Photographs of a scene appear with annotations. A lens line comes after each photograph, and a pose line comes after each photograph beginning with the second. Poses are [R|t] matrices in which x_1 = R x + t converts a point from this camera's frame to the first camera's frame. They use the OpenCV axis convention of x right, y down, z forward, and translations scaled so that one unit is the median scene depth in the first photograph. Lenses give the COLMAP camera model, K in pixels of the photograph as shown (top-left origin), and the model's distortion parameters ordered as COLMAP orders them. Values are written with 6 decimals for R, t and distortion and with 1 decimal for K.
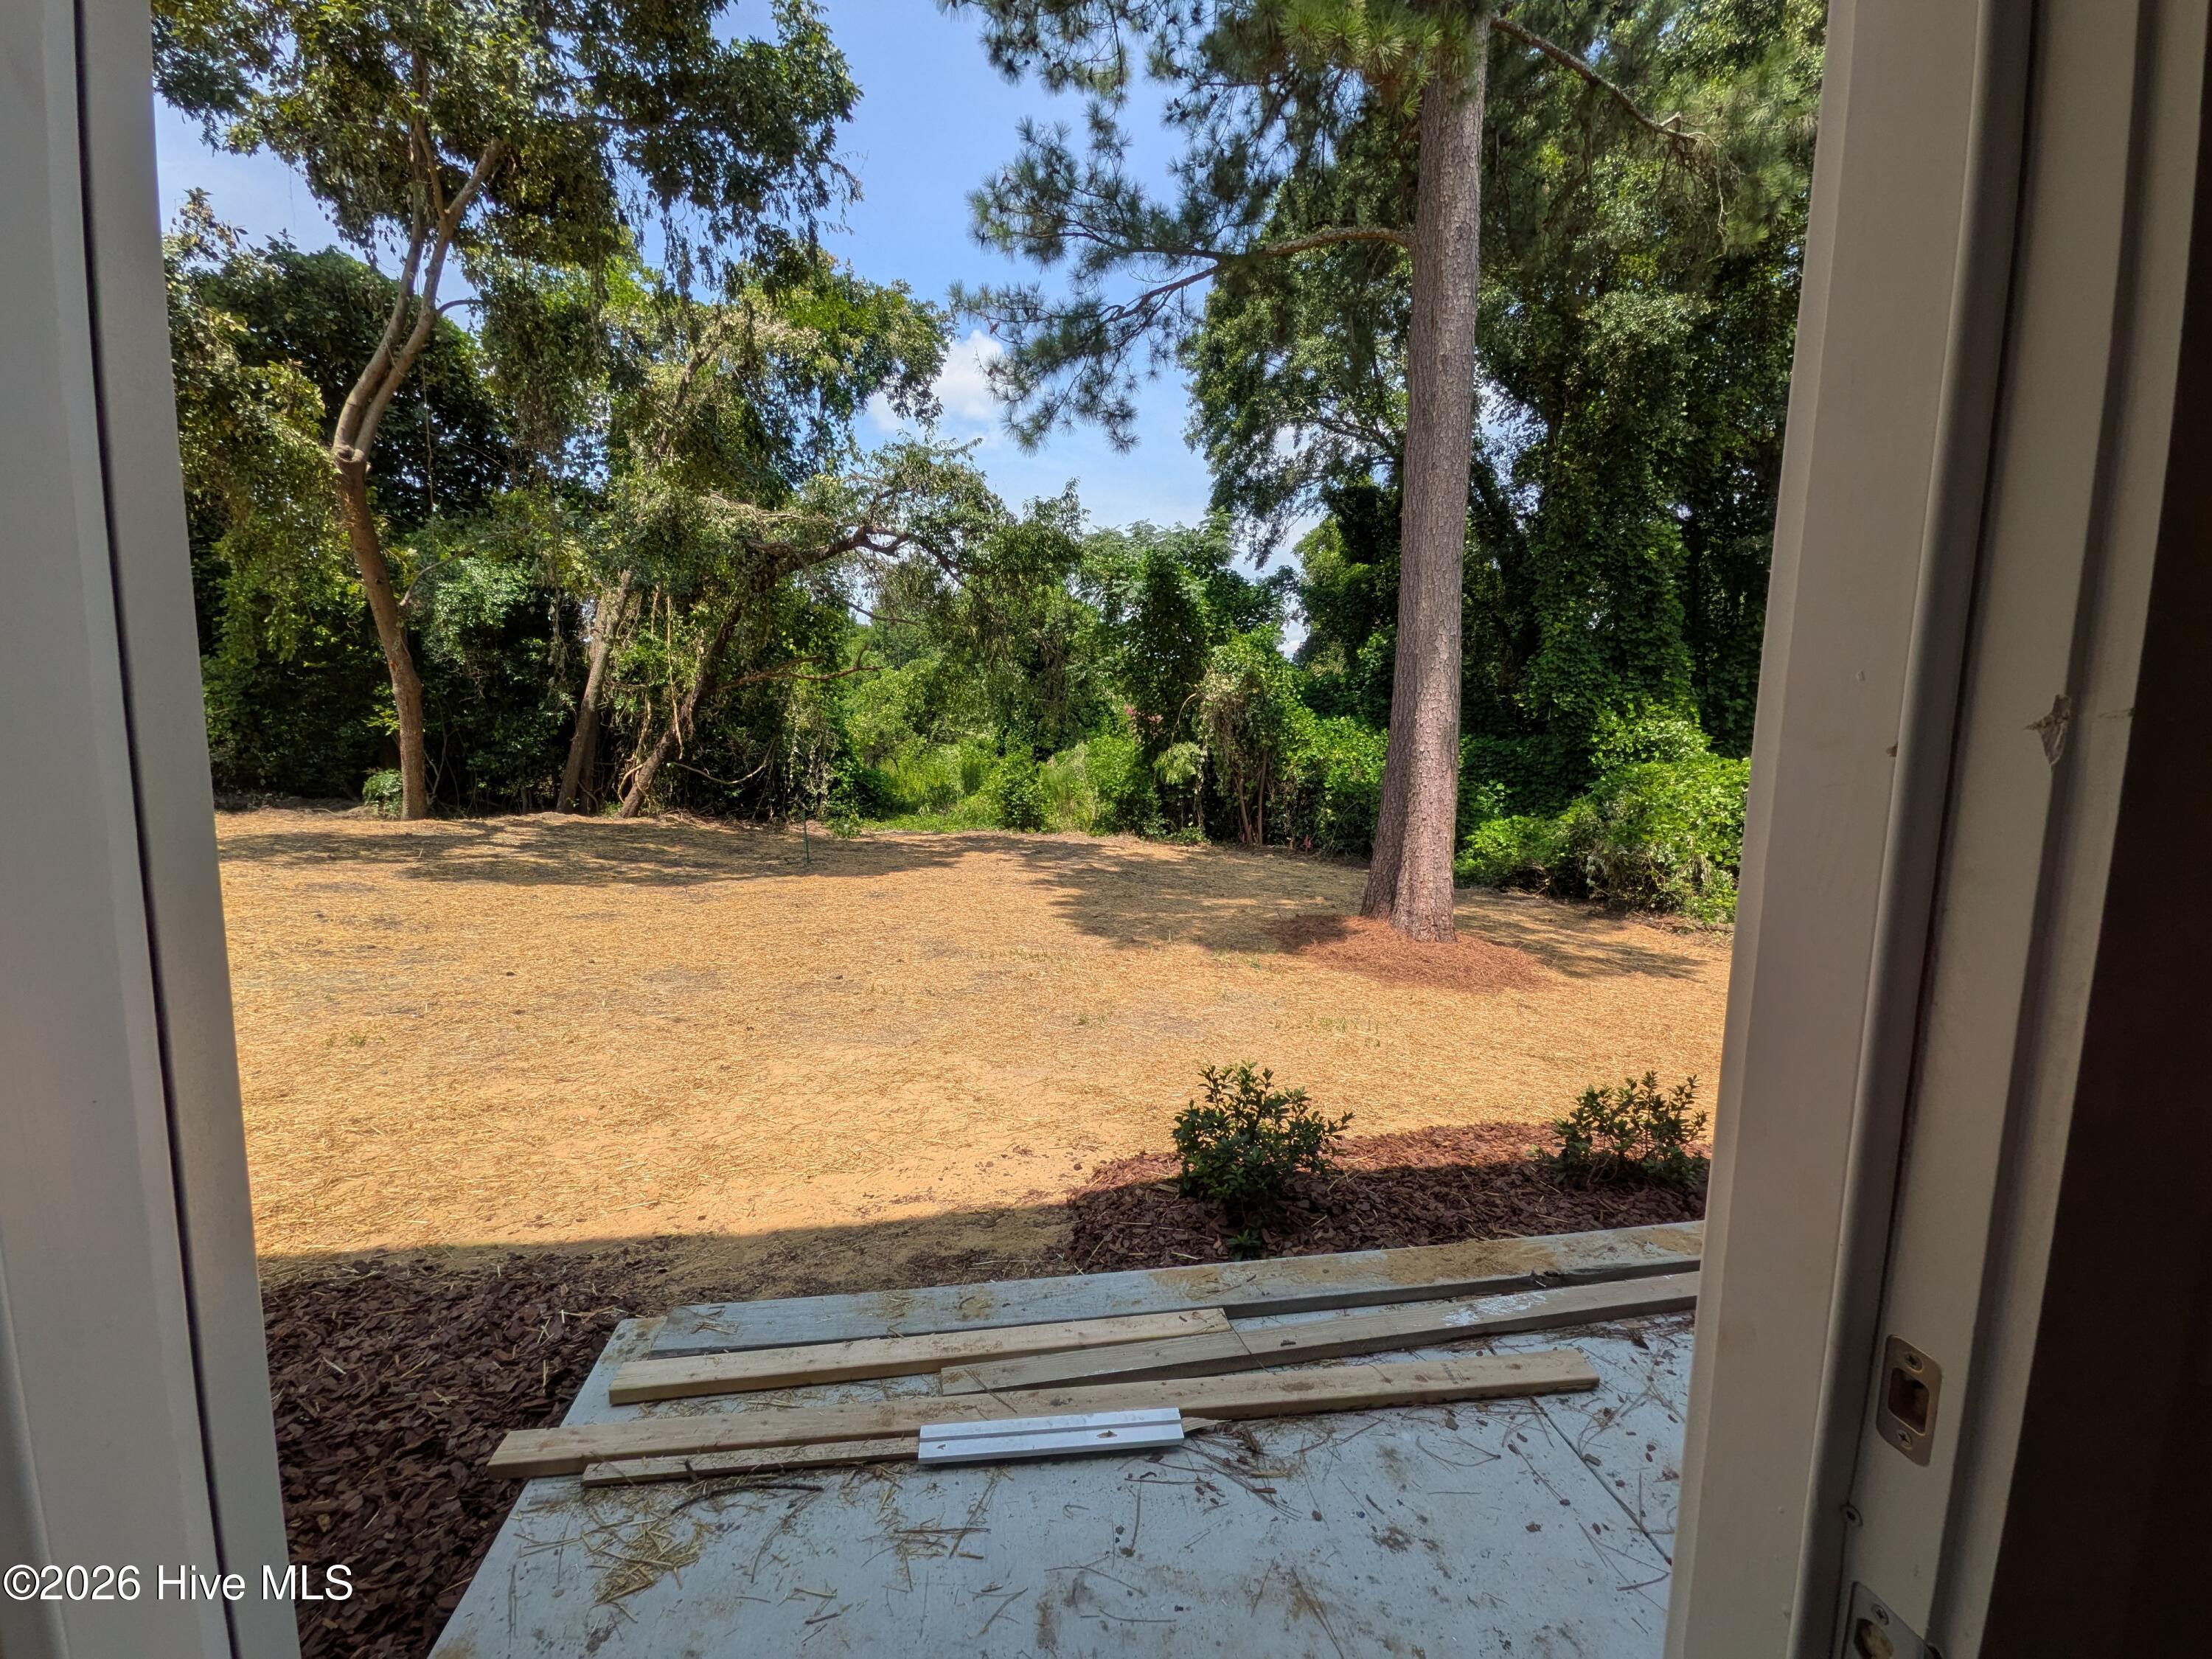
lens RADIAL K [[880.5, 0, 1102.4], [0, 880.5, 835.1], [0, 0, 1]] dist [-0.000887, 0.000029]
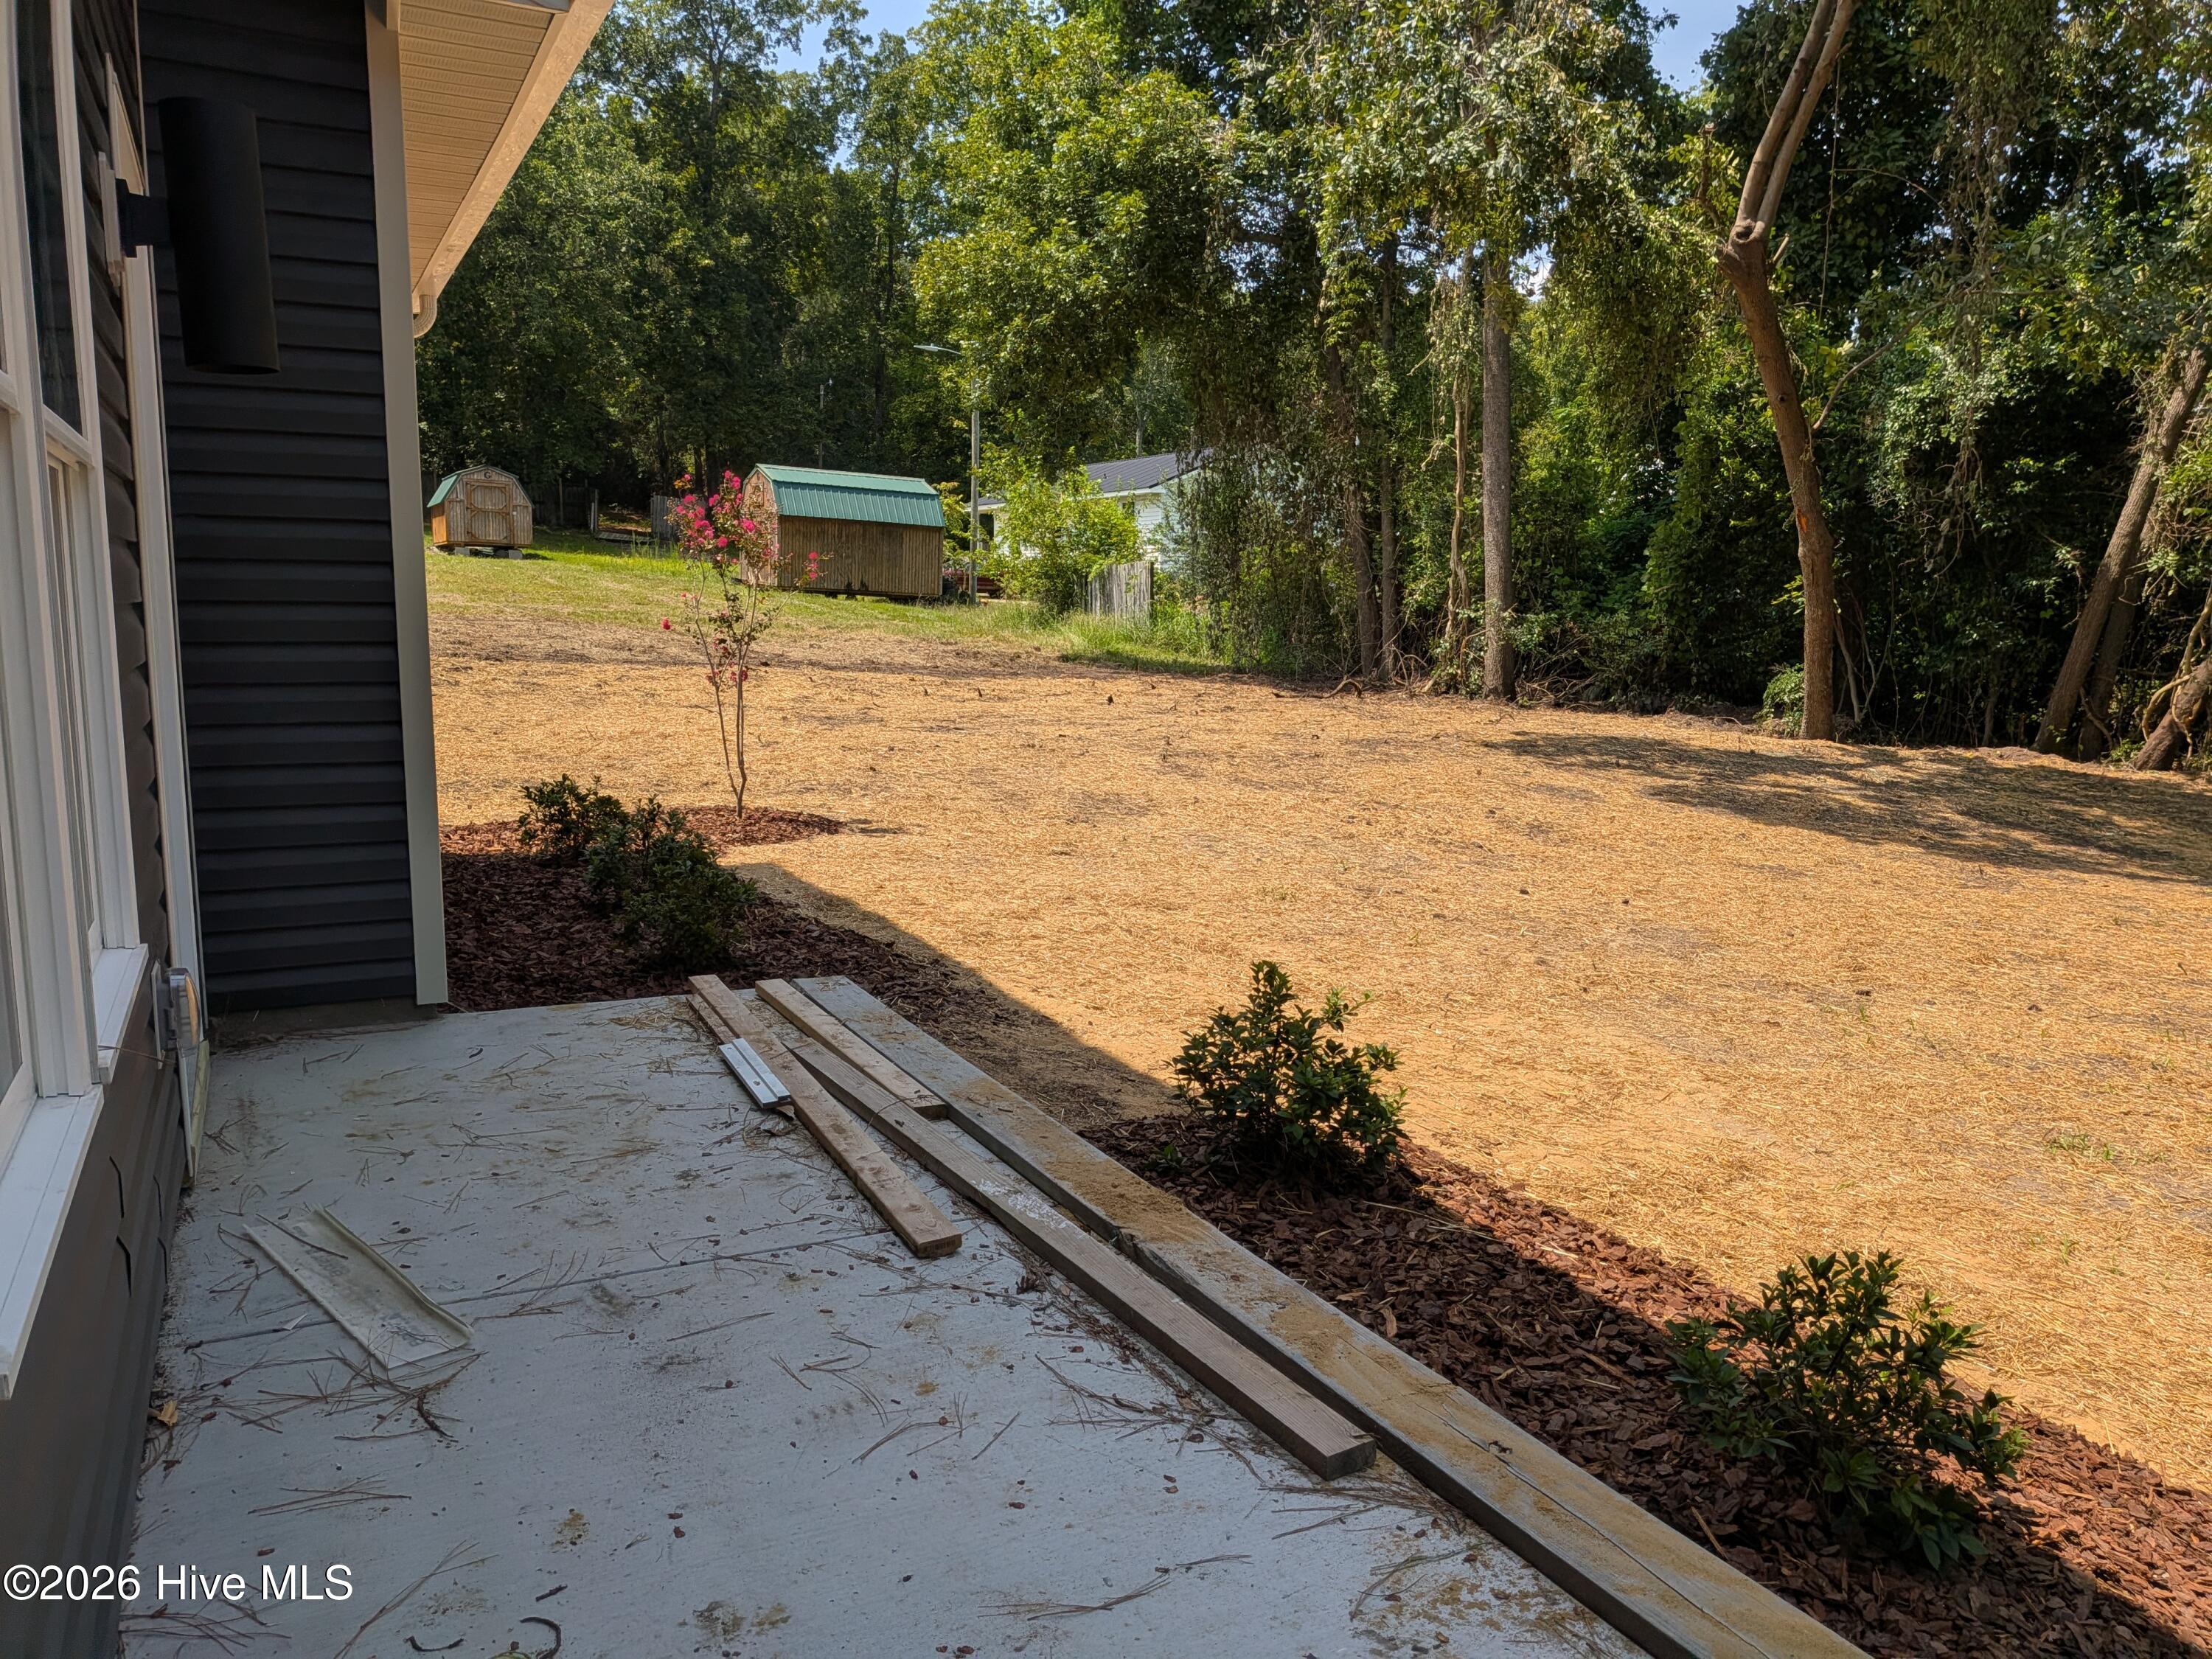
lens RADIAL K [[1590.5, 0, 1102.4], [0, 1590.5, 825.5], [0, 0, 1]] dist [0.004701, -0.003310]
pose [[0.314563, 0.118301, -0.941836, 0.228151], [-0.119973, 0.989202, 0.084181, 0.010613], [0.941624, 0.086515, 0.325359, 0.075687]]
